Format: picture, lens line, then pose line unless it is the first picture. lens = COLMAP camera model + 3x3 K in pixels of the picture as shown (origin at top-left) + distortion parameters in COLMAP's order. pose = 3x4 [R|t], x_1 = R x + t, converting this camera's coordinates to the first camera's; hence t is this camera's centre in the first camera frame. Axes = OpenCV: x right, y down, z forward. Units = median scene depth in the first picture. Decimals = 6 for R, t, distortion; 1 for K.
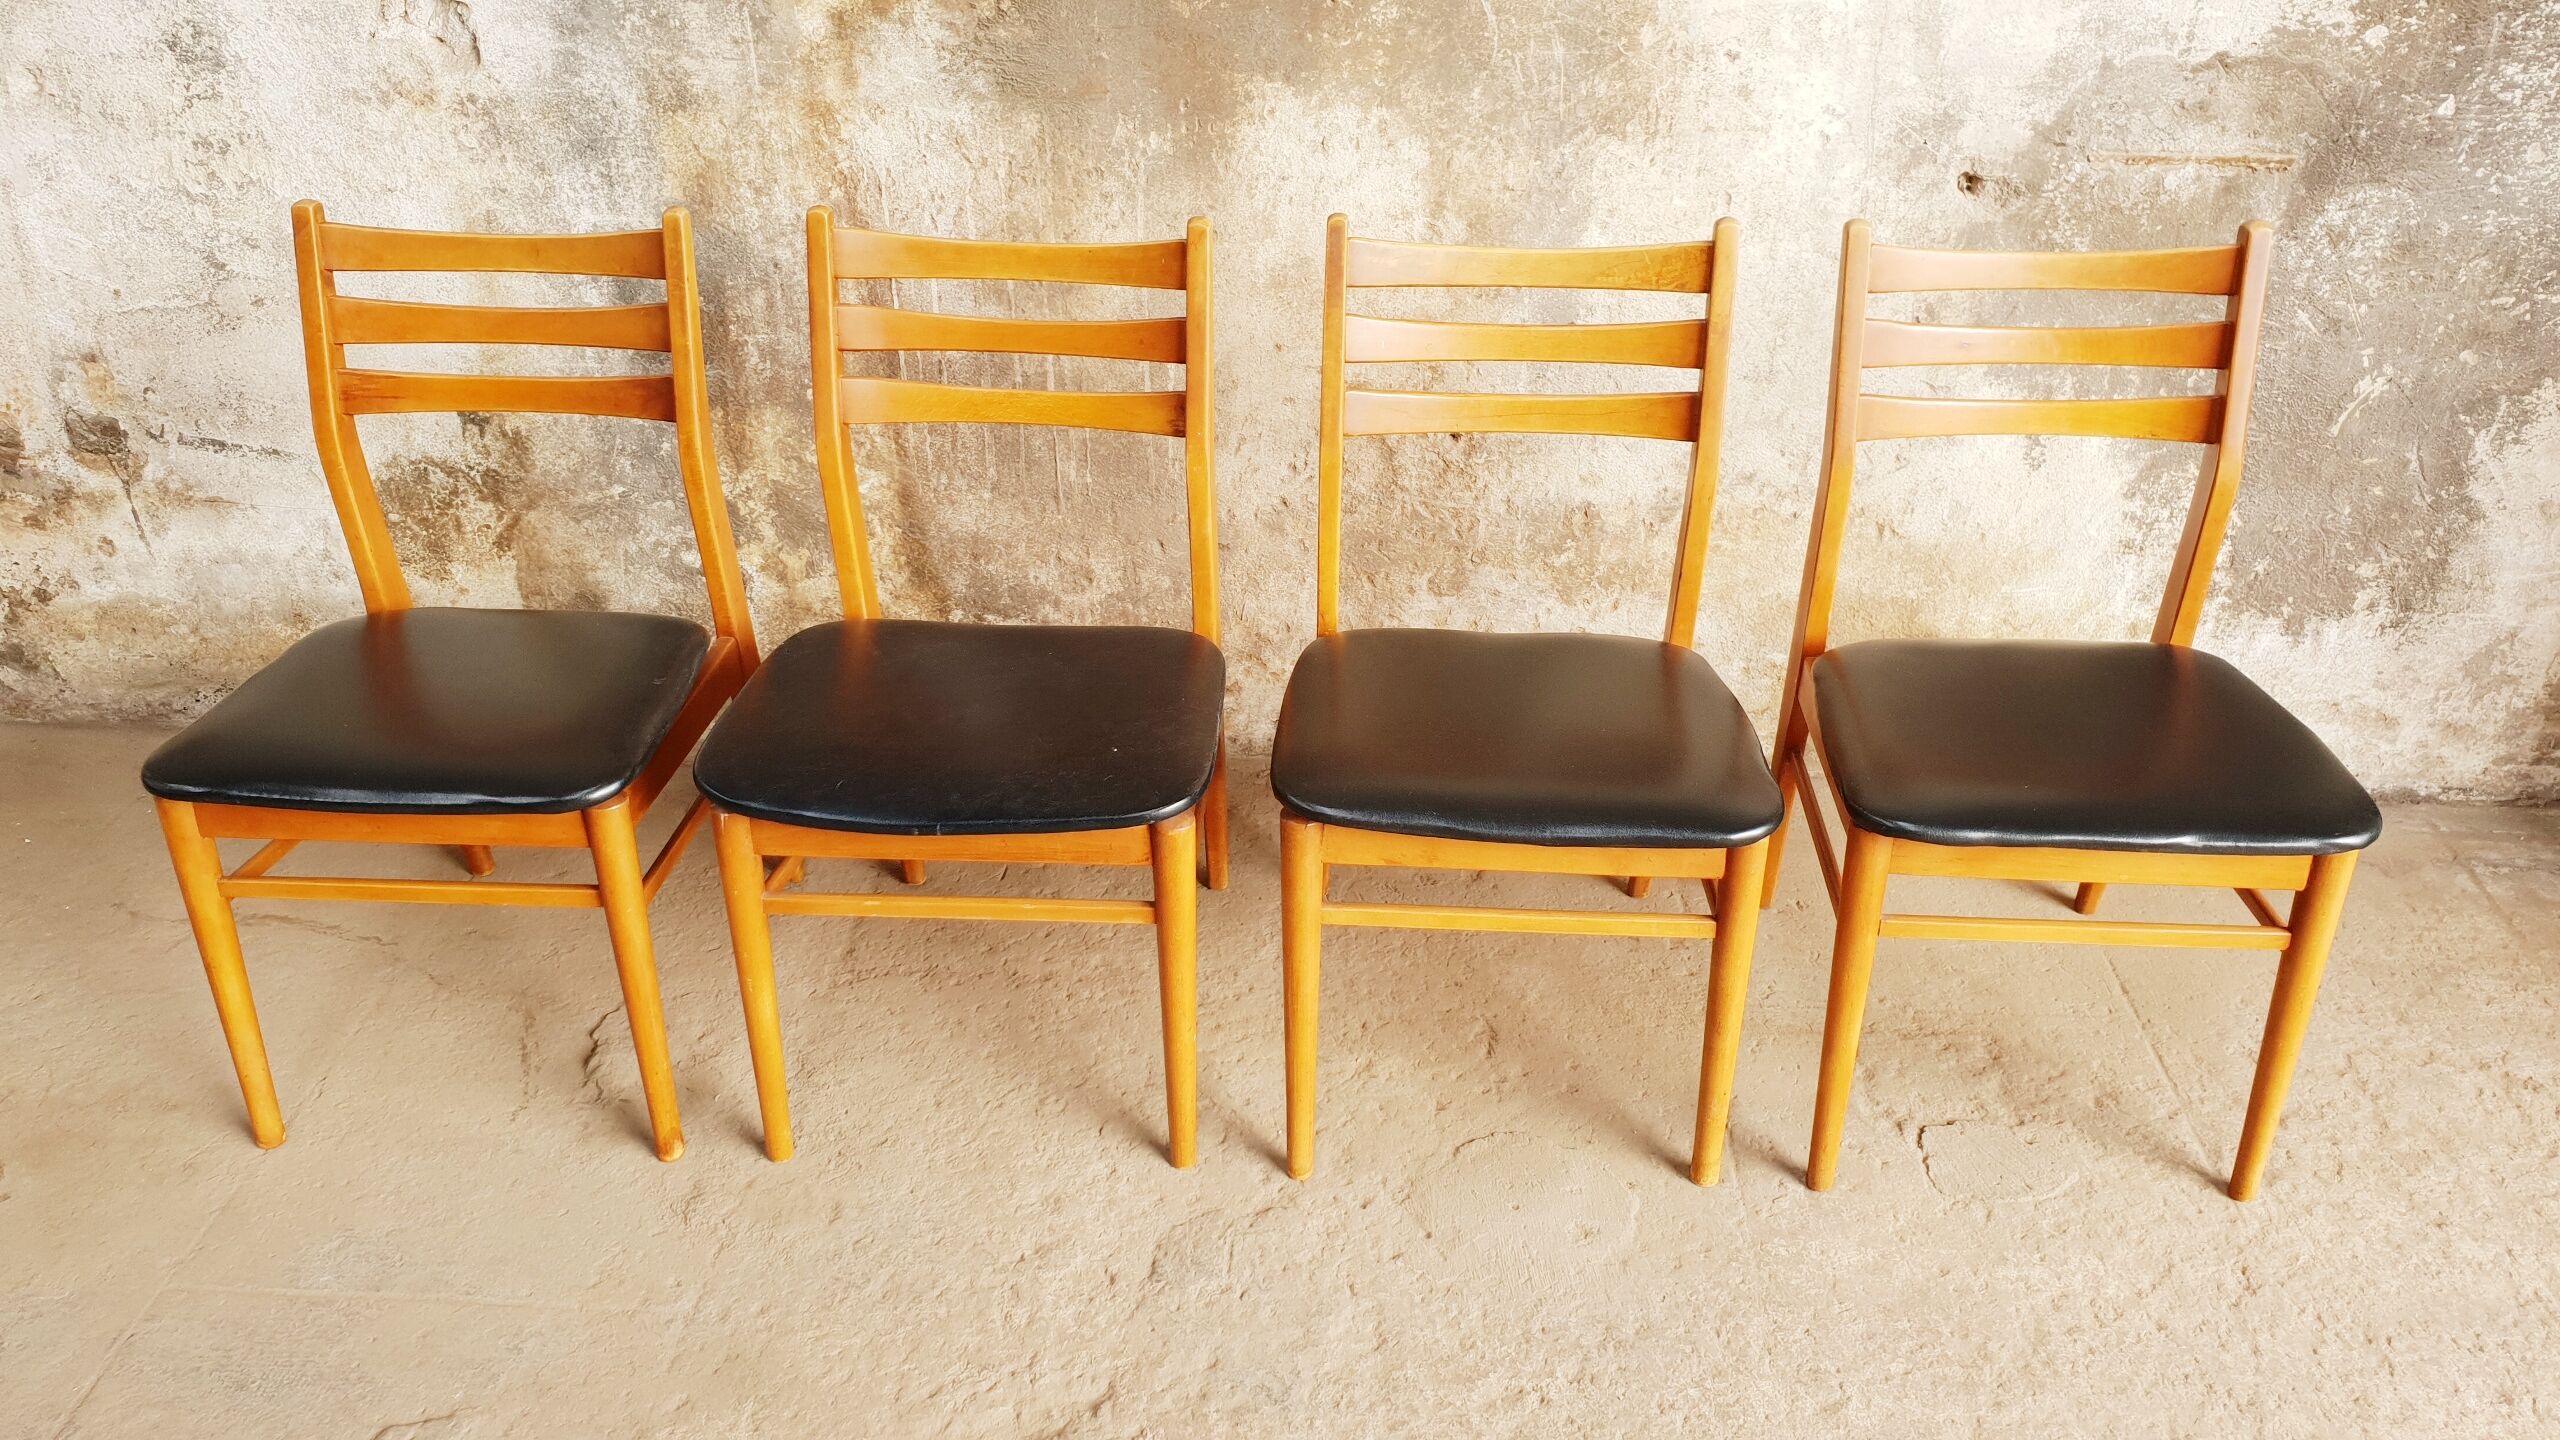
lens RADIAL K [[2005.1, 0, 1285.0], [0, 2005.1, 673.3], [0, 0, 1]] dist [0.006243, -0.002009]
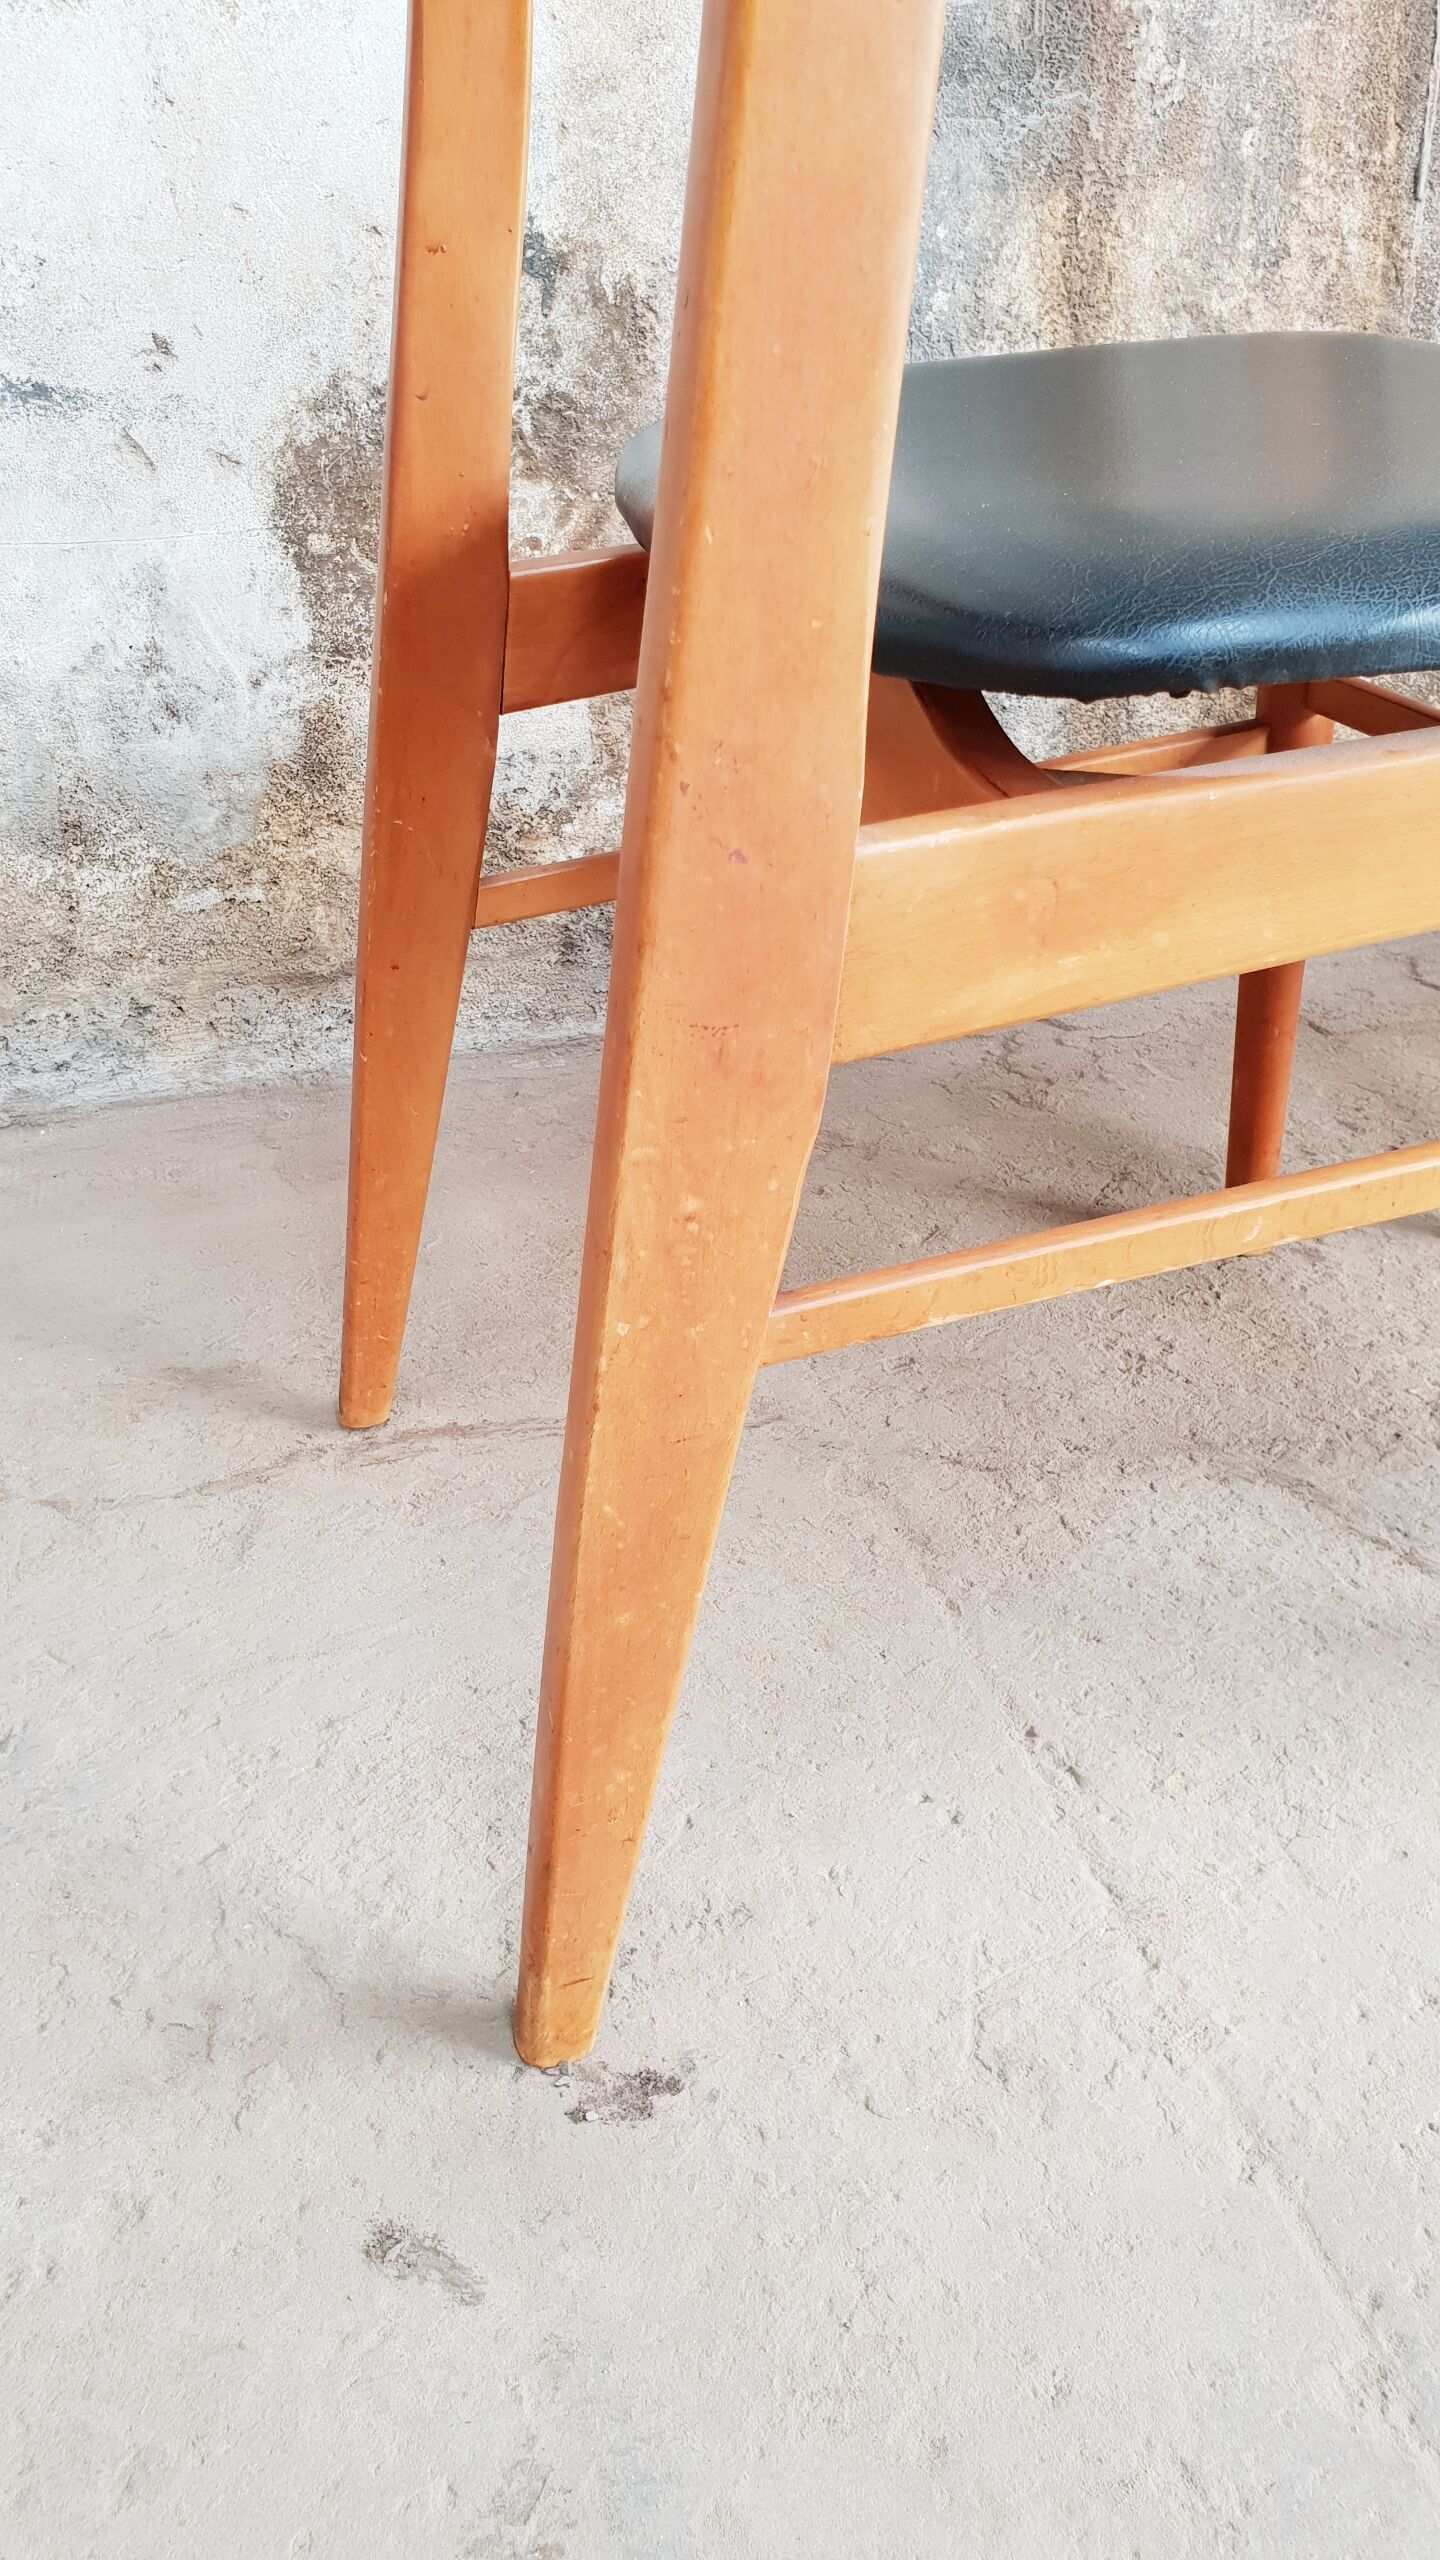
lens RADIAL K [[2005.1, 0, 749.9], [0, 2005.1, 1270.4], [0, 0, 1]] dist [0.006243, -0.002009]
pose [[0.941008, -0.190252, 0.279835, -0.578185], [0.187854, 0.981551, 0.035629, 0.092565], [-0.281450, 0.019041, 0.959387, 0.627405]]
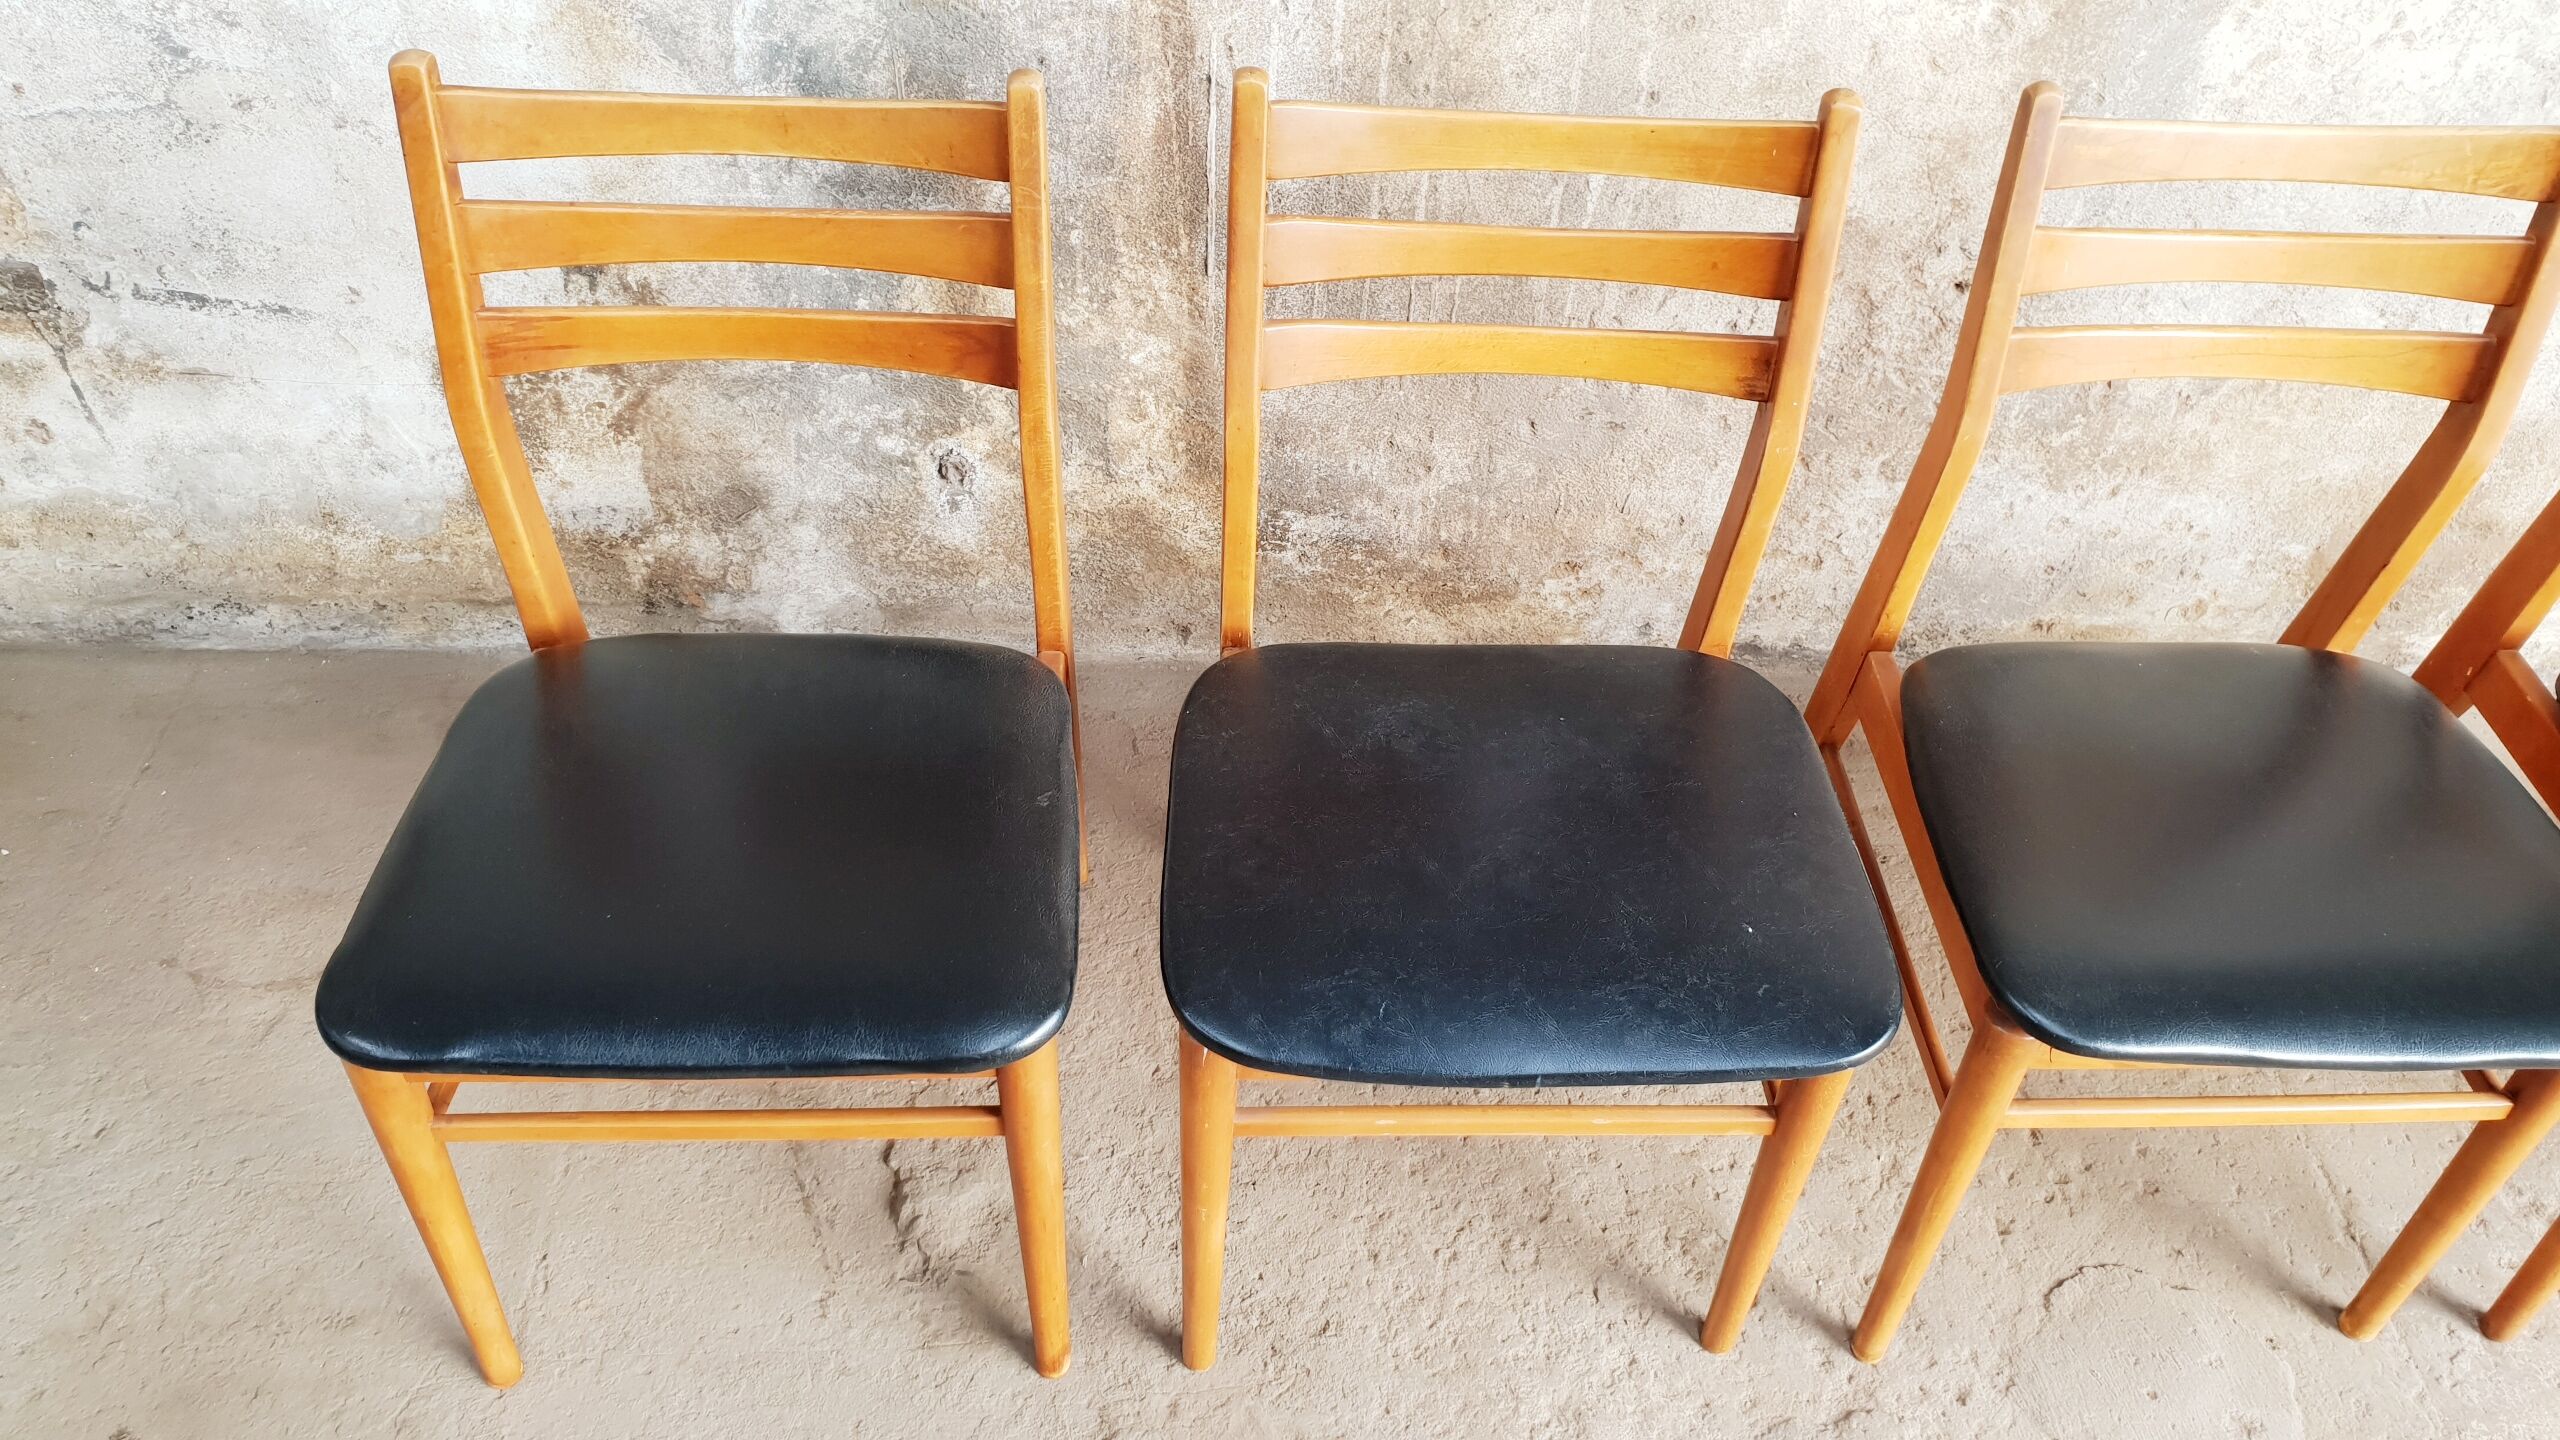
lens RADIAL K [[2005.1, 0, 1277.4], [0, 2005.1, 687.2], [0, 0, 1]] dist [0.006243, -0.002009]
pose [[0.995631, -0.029060, 0.088736, -0.252466], [0.004840, 0.965121, 0.261760, -0.184710], [-0.093248, -0.260187, 0.961045, 0.295857]]
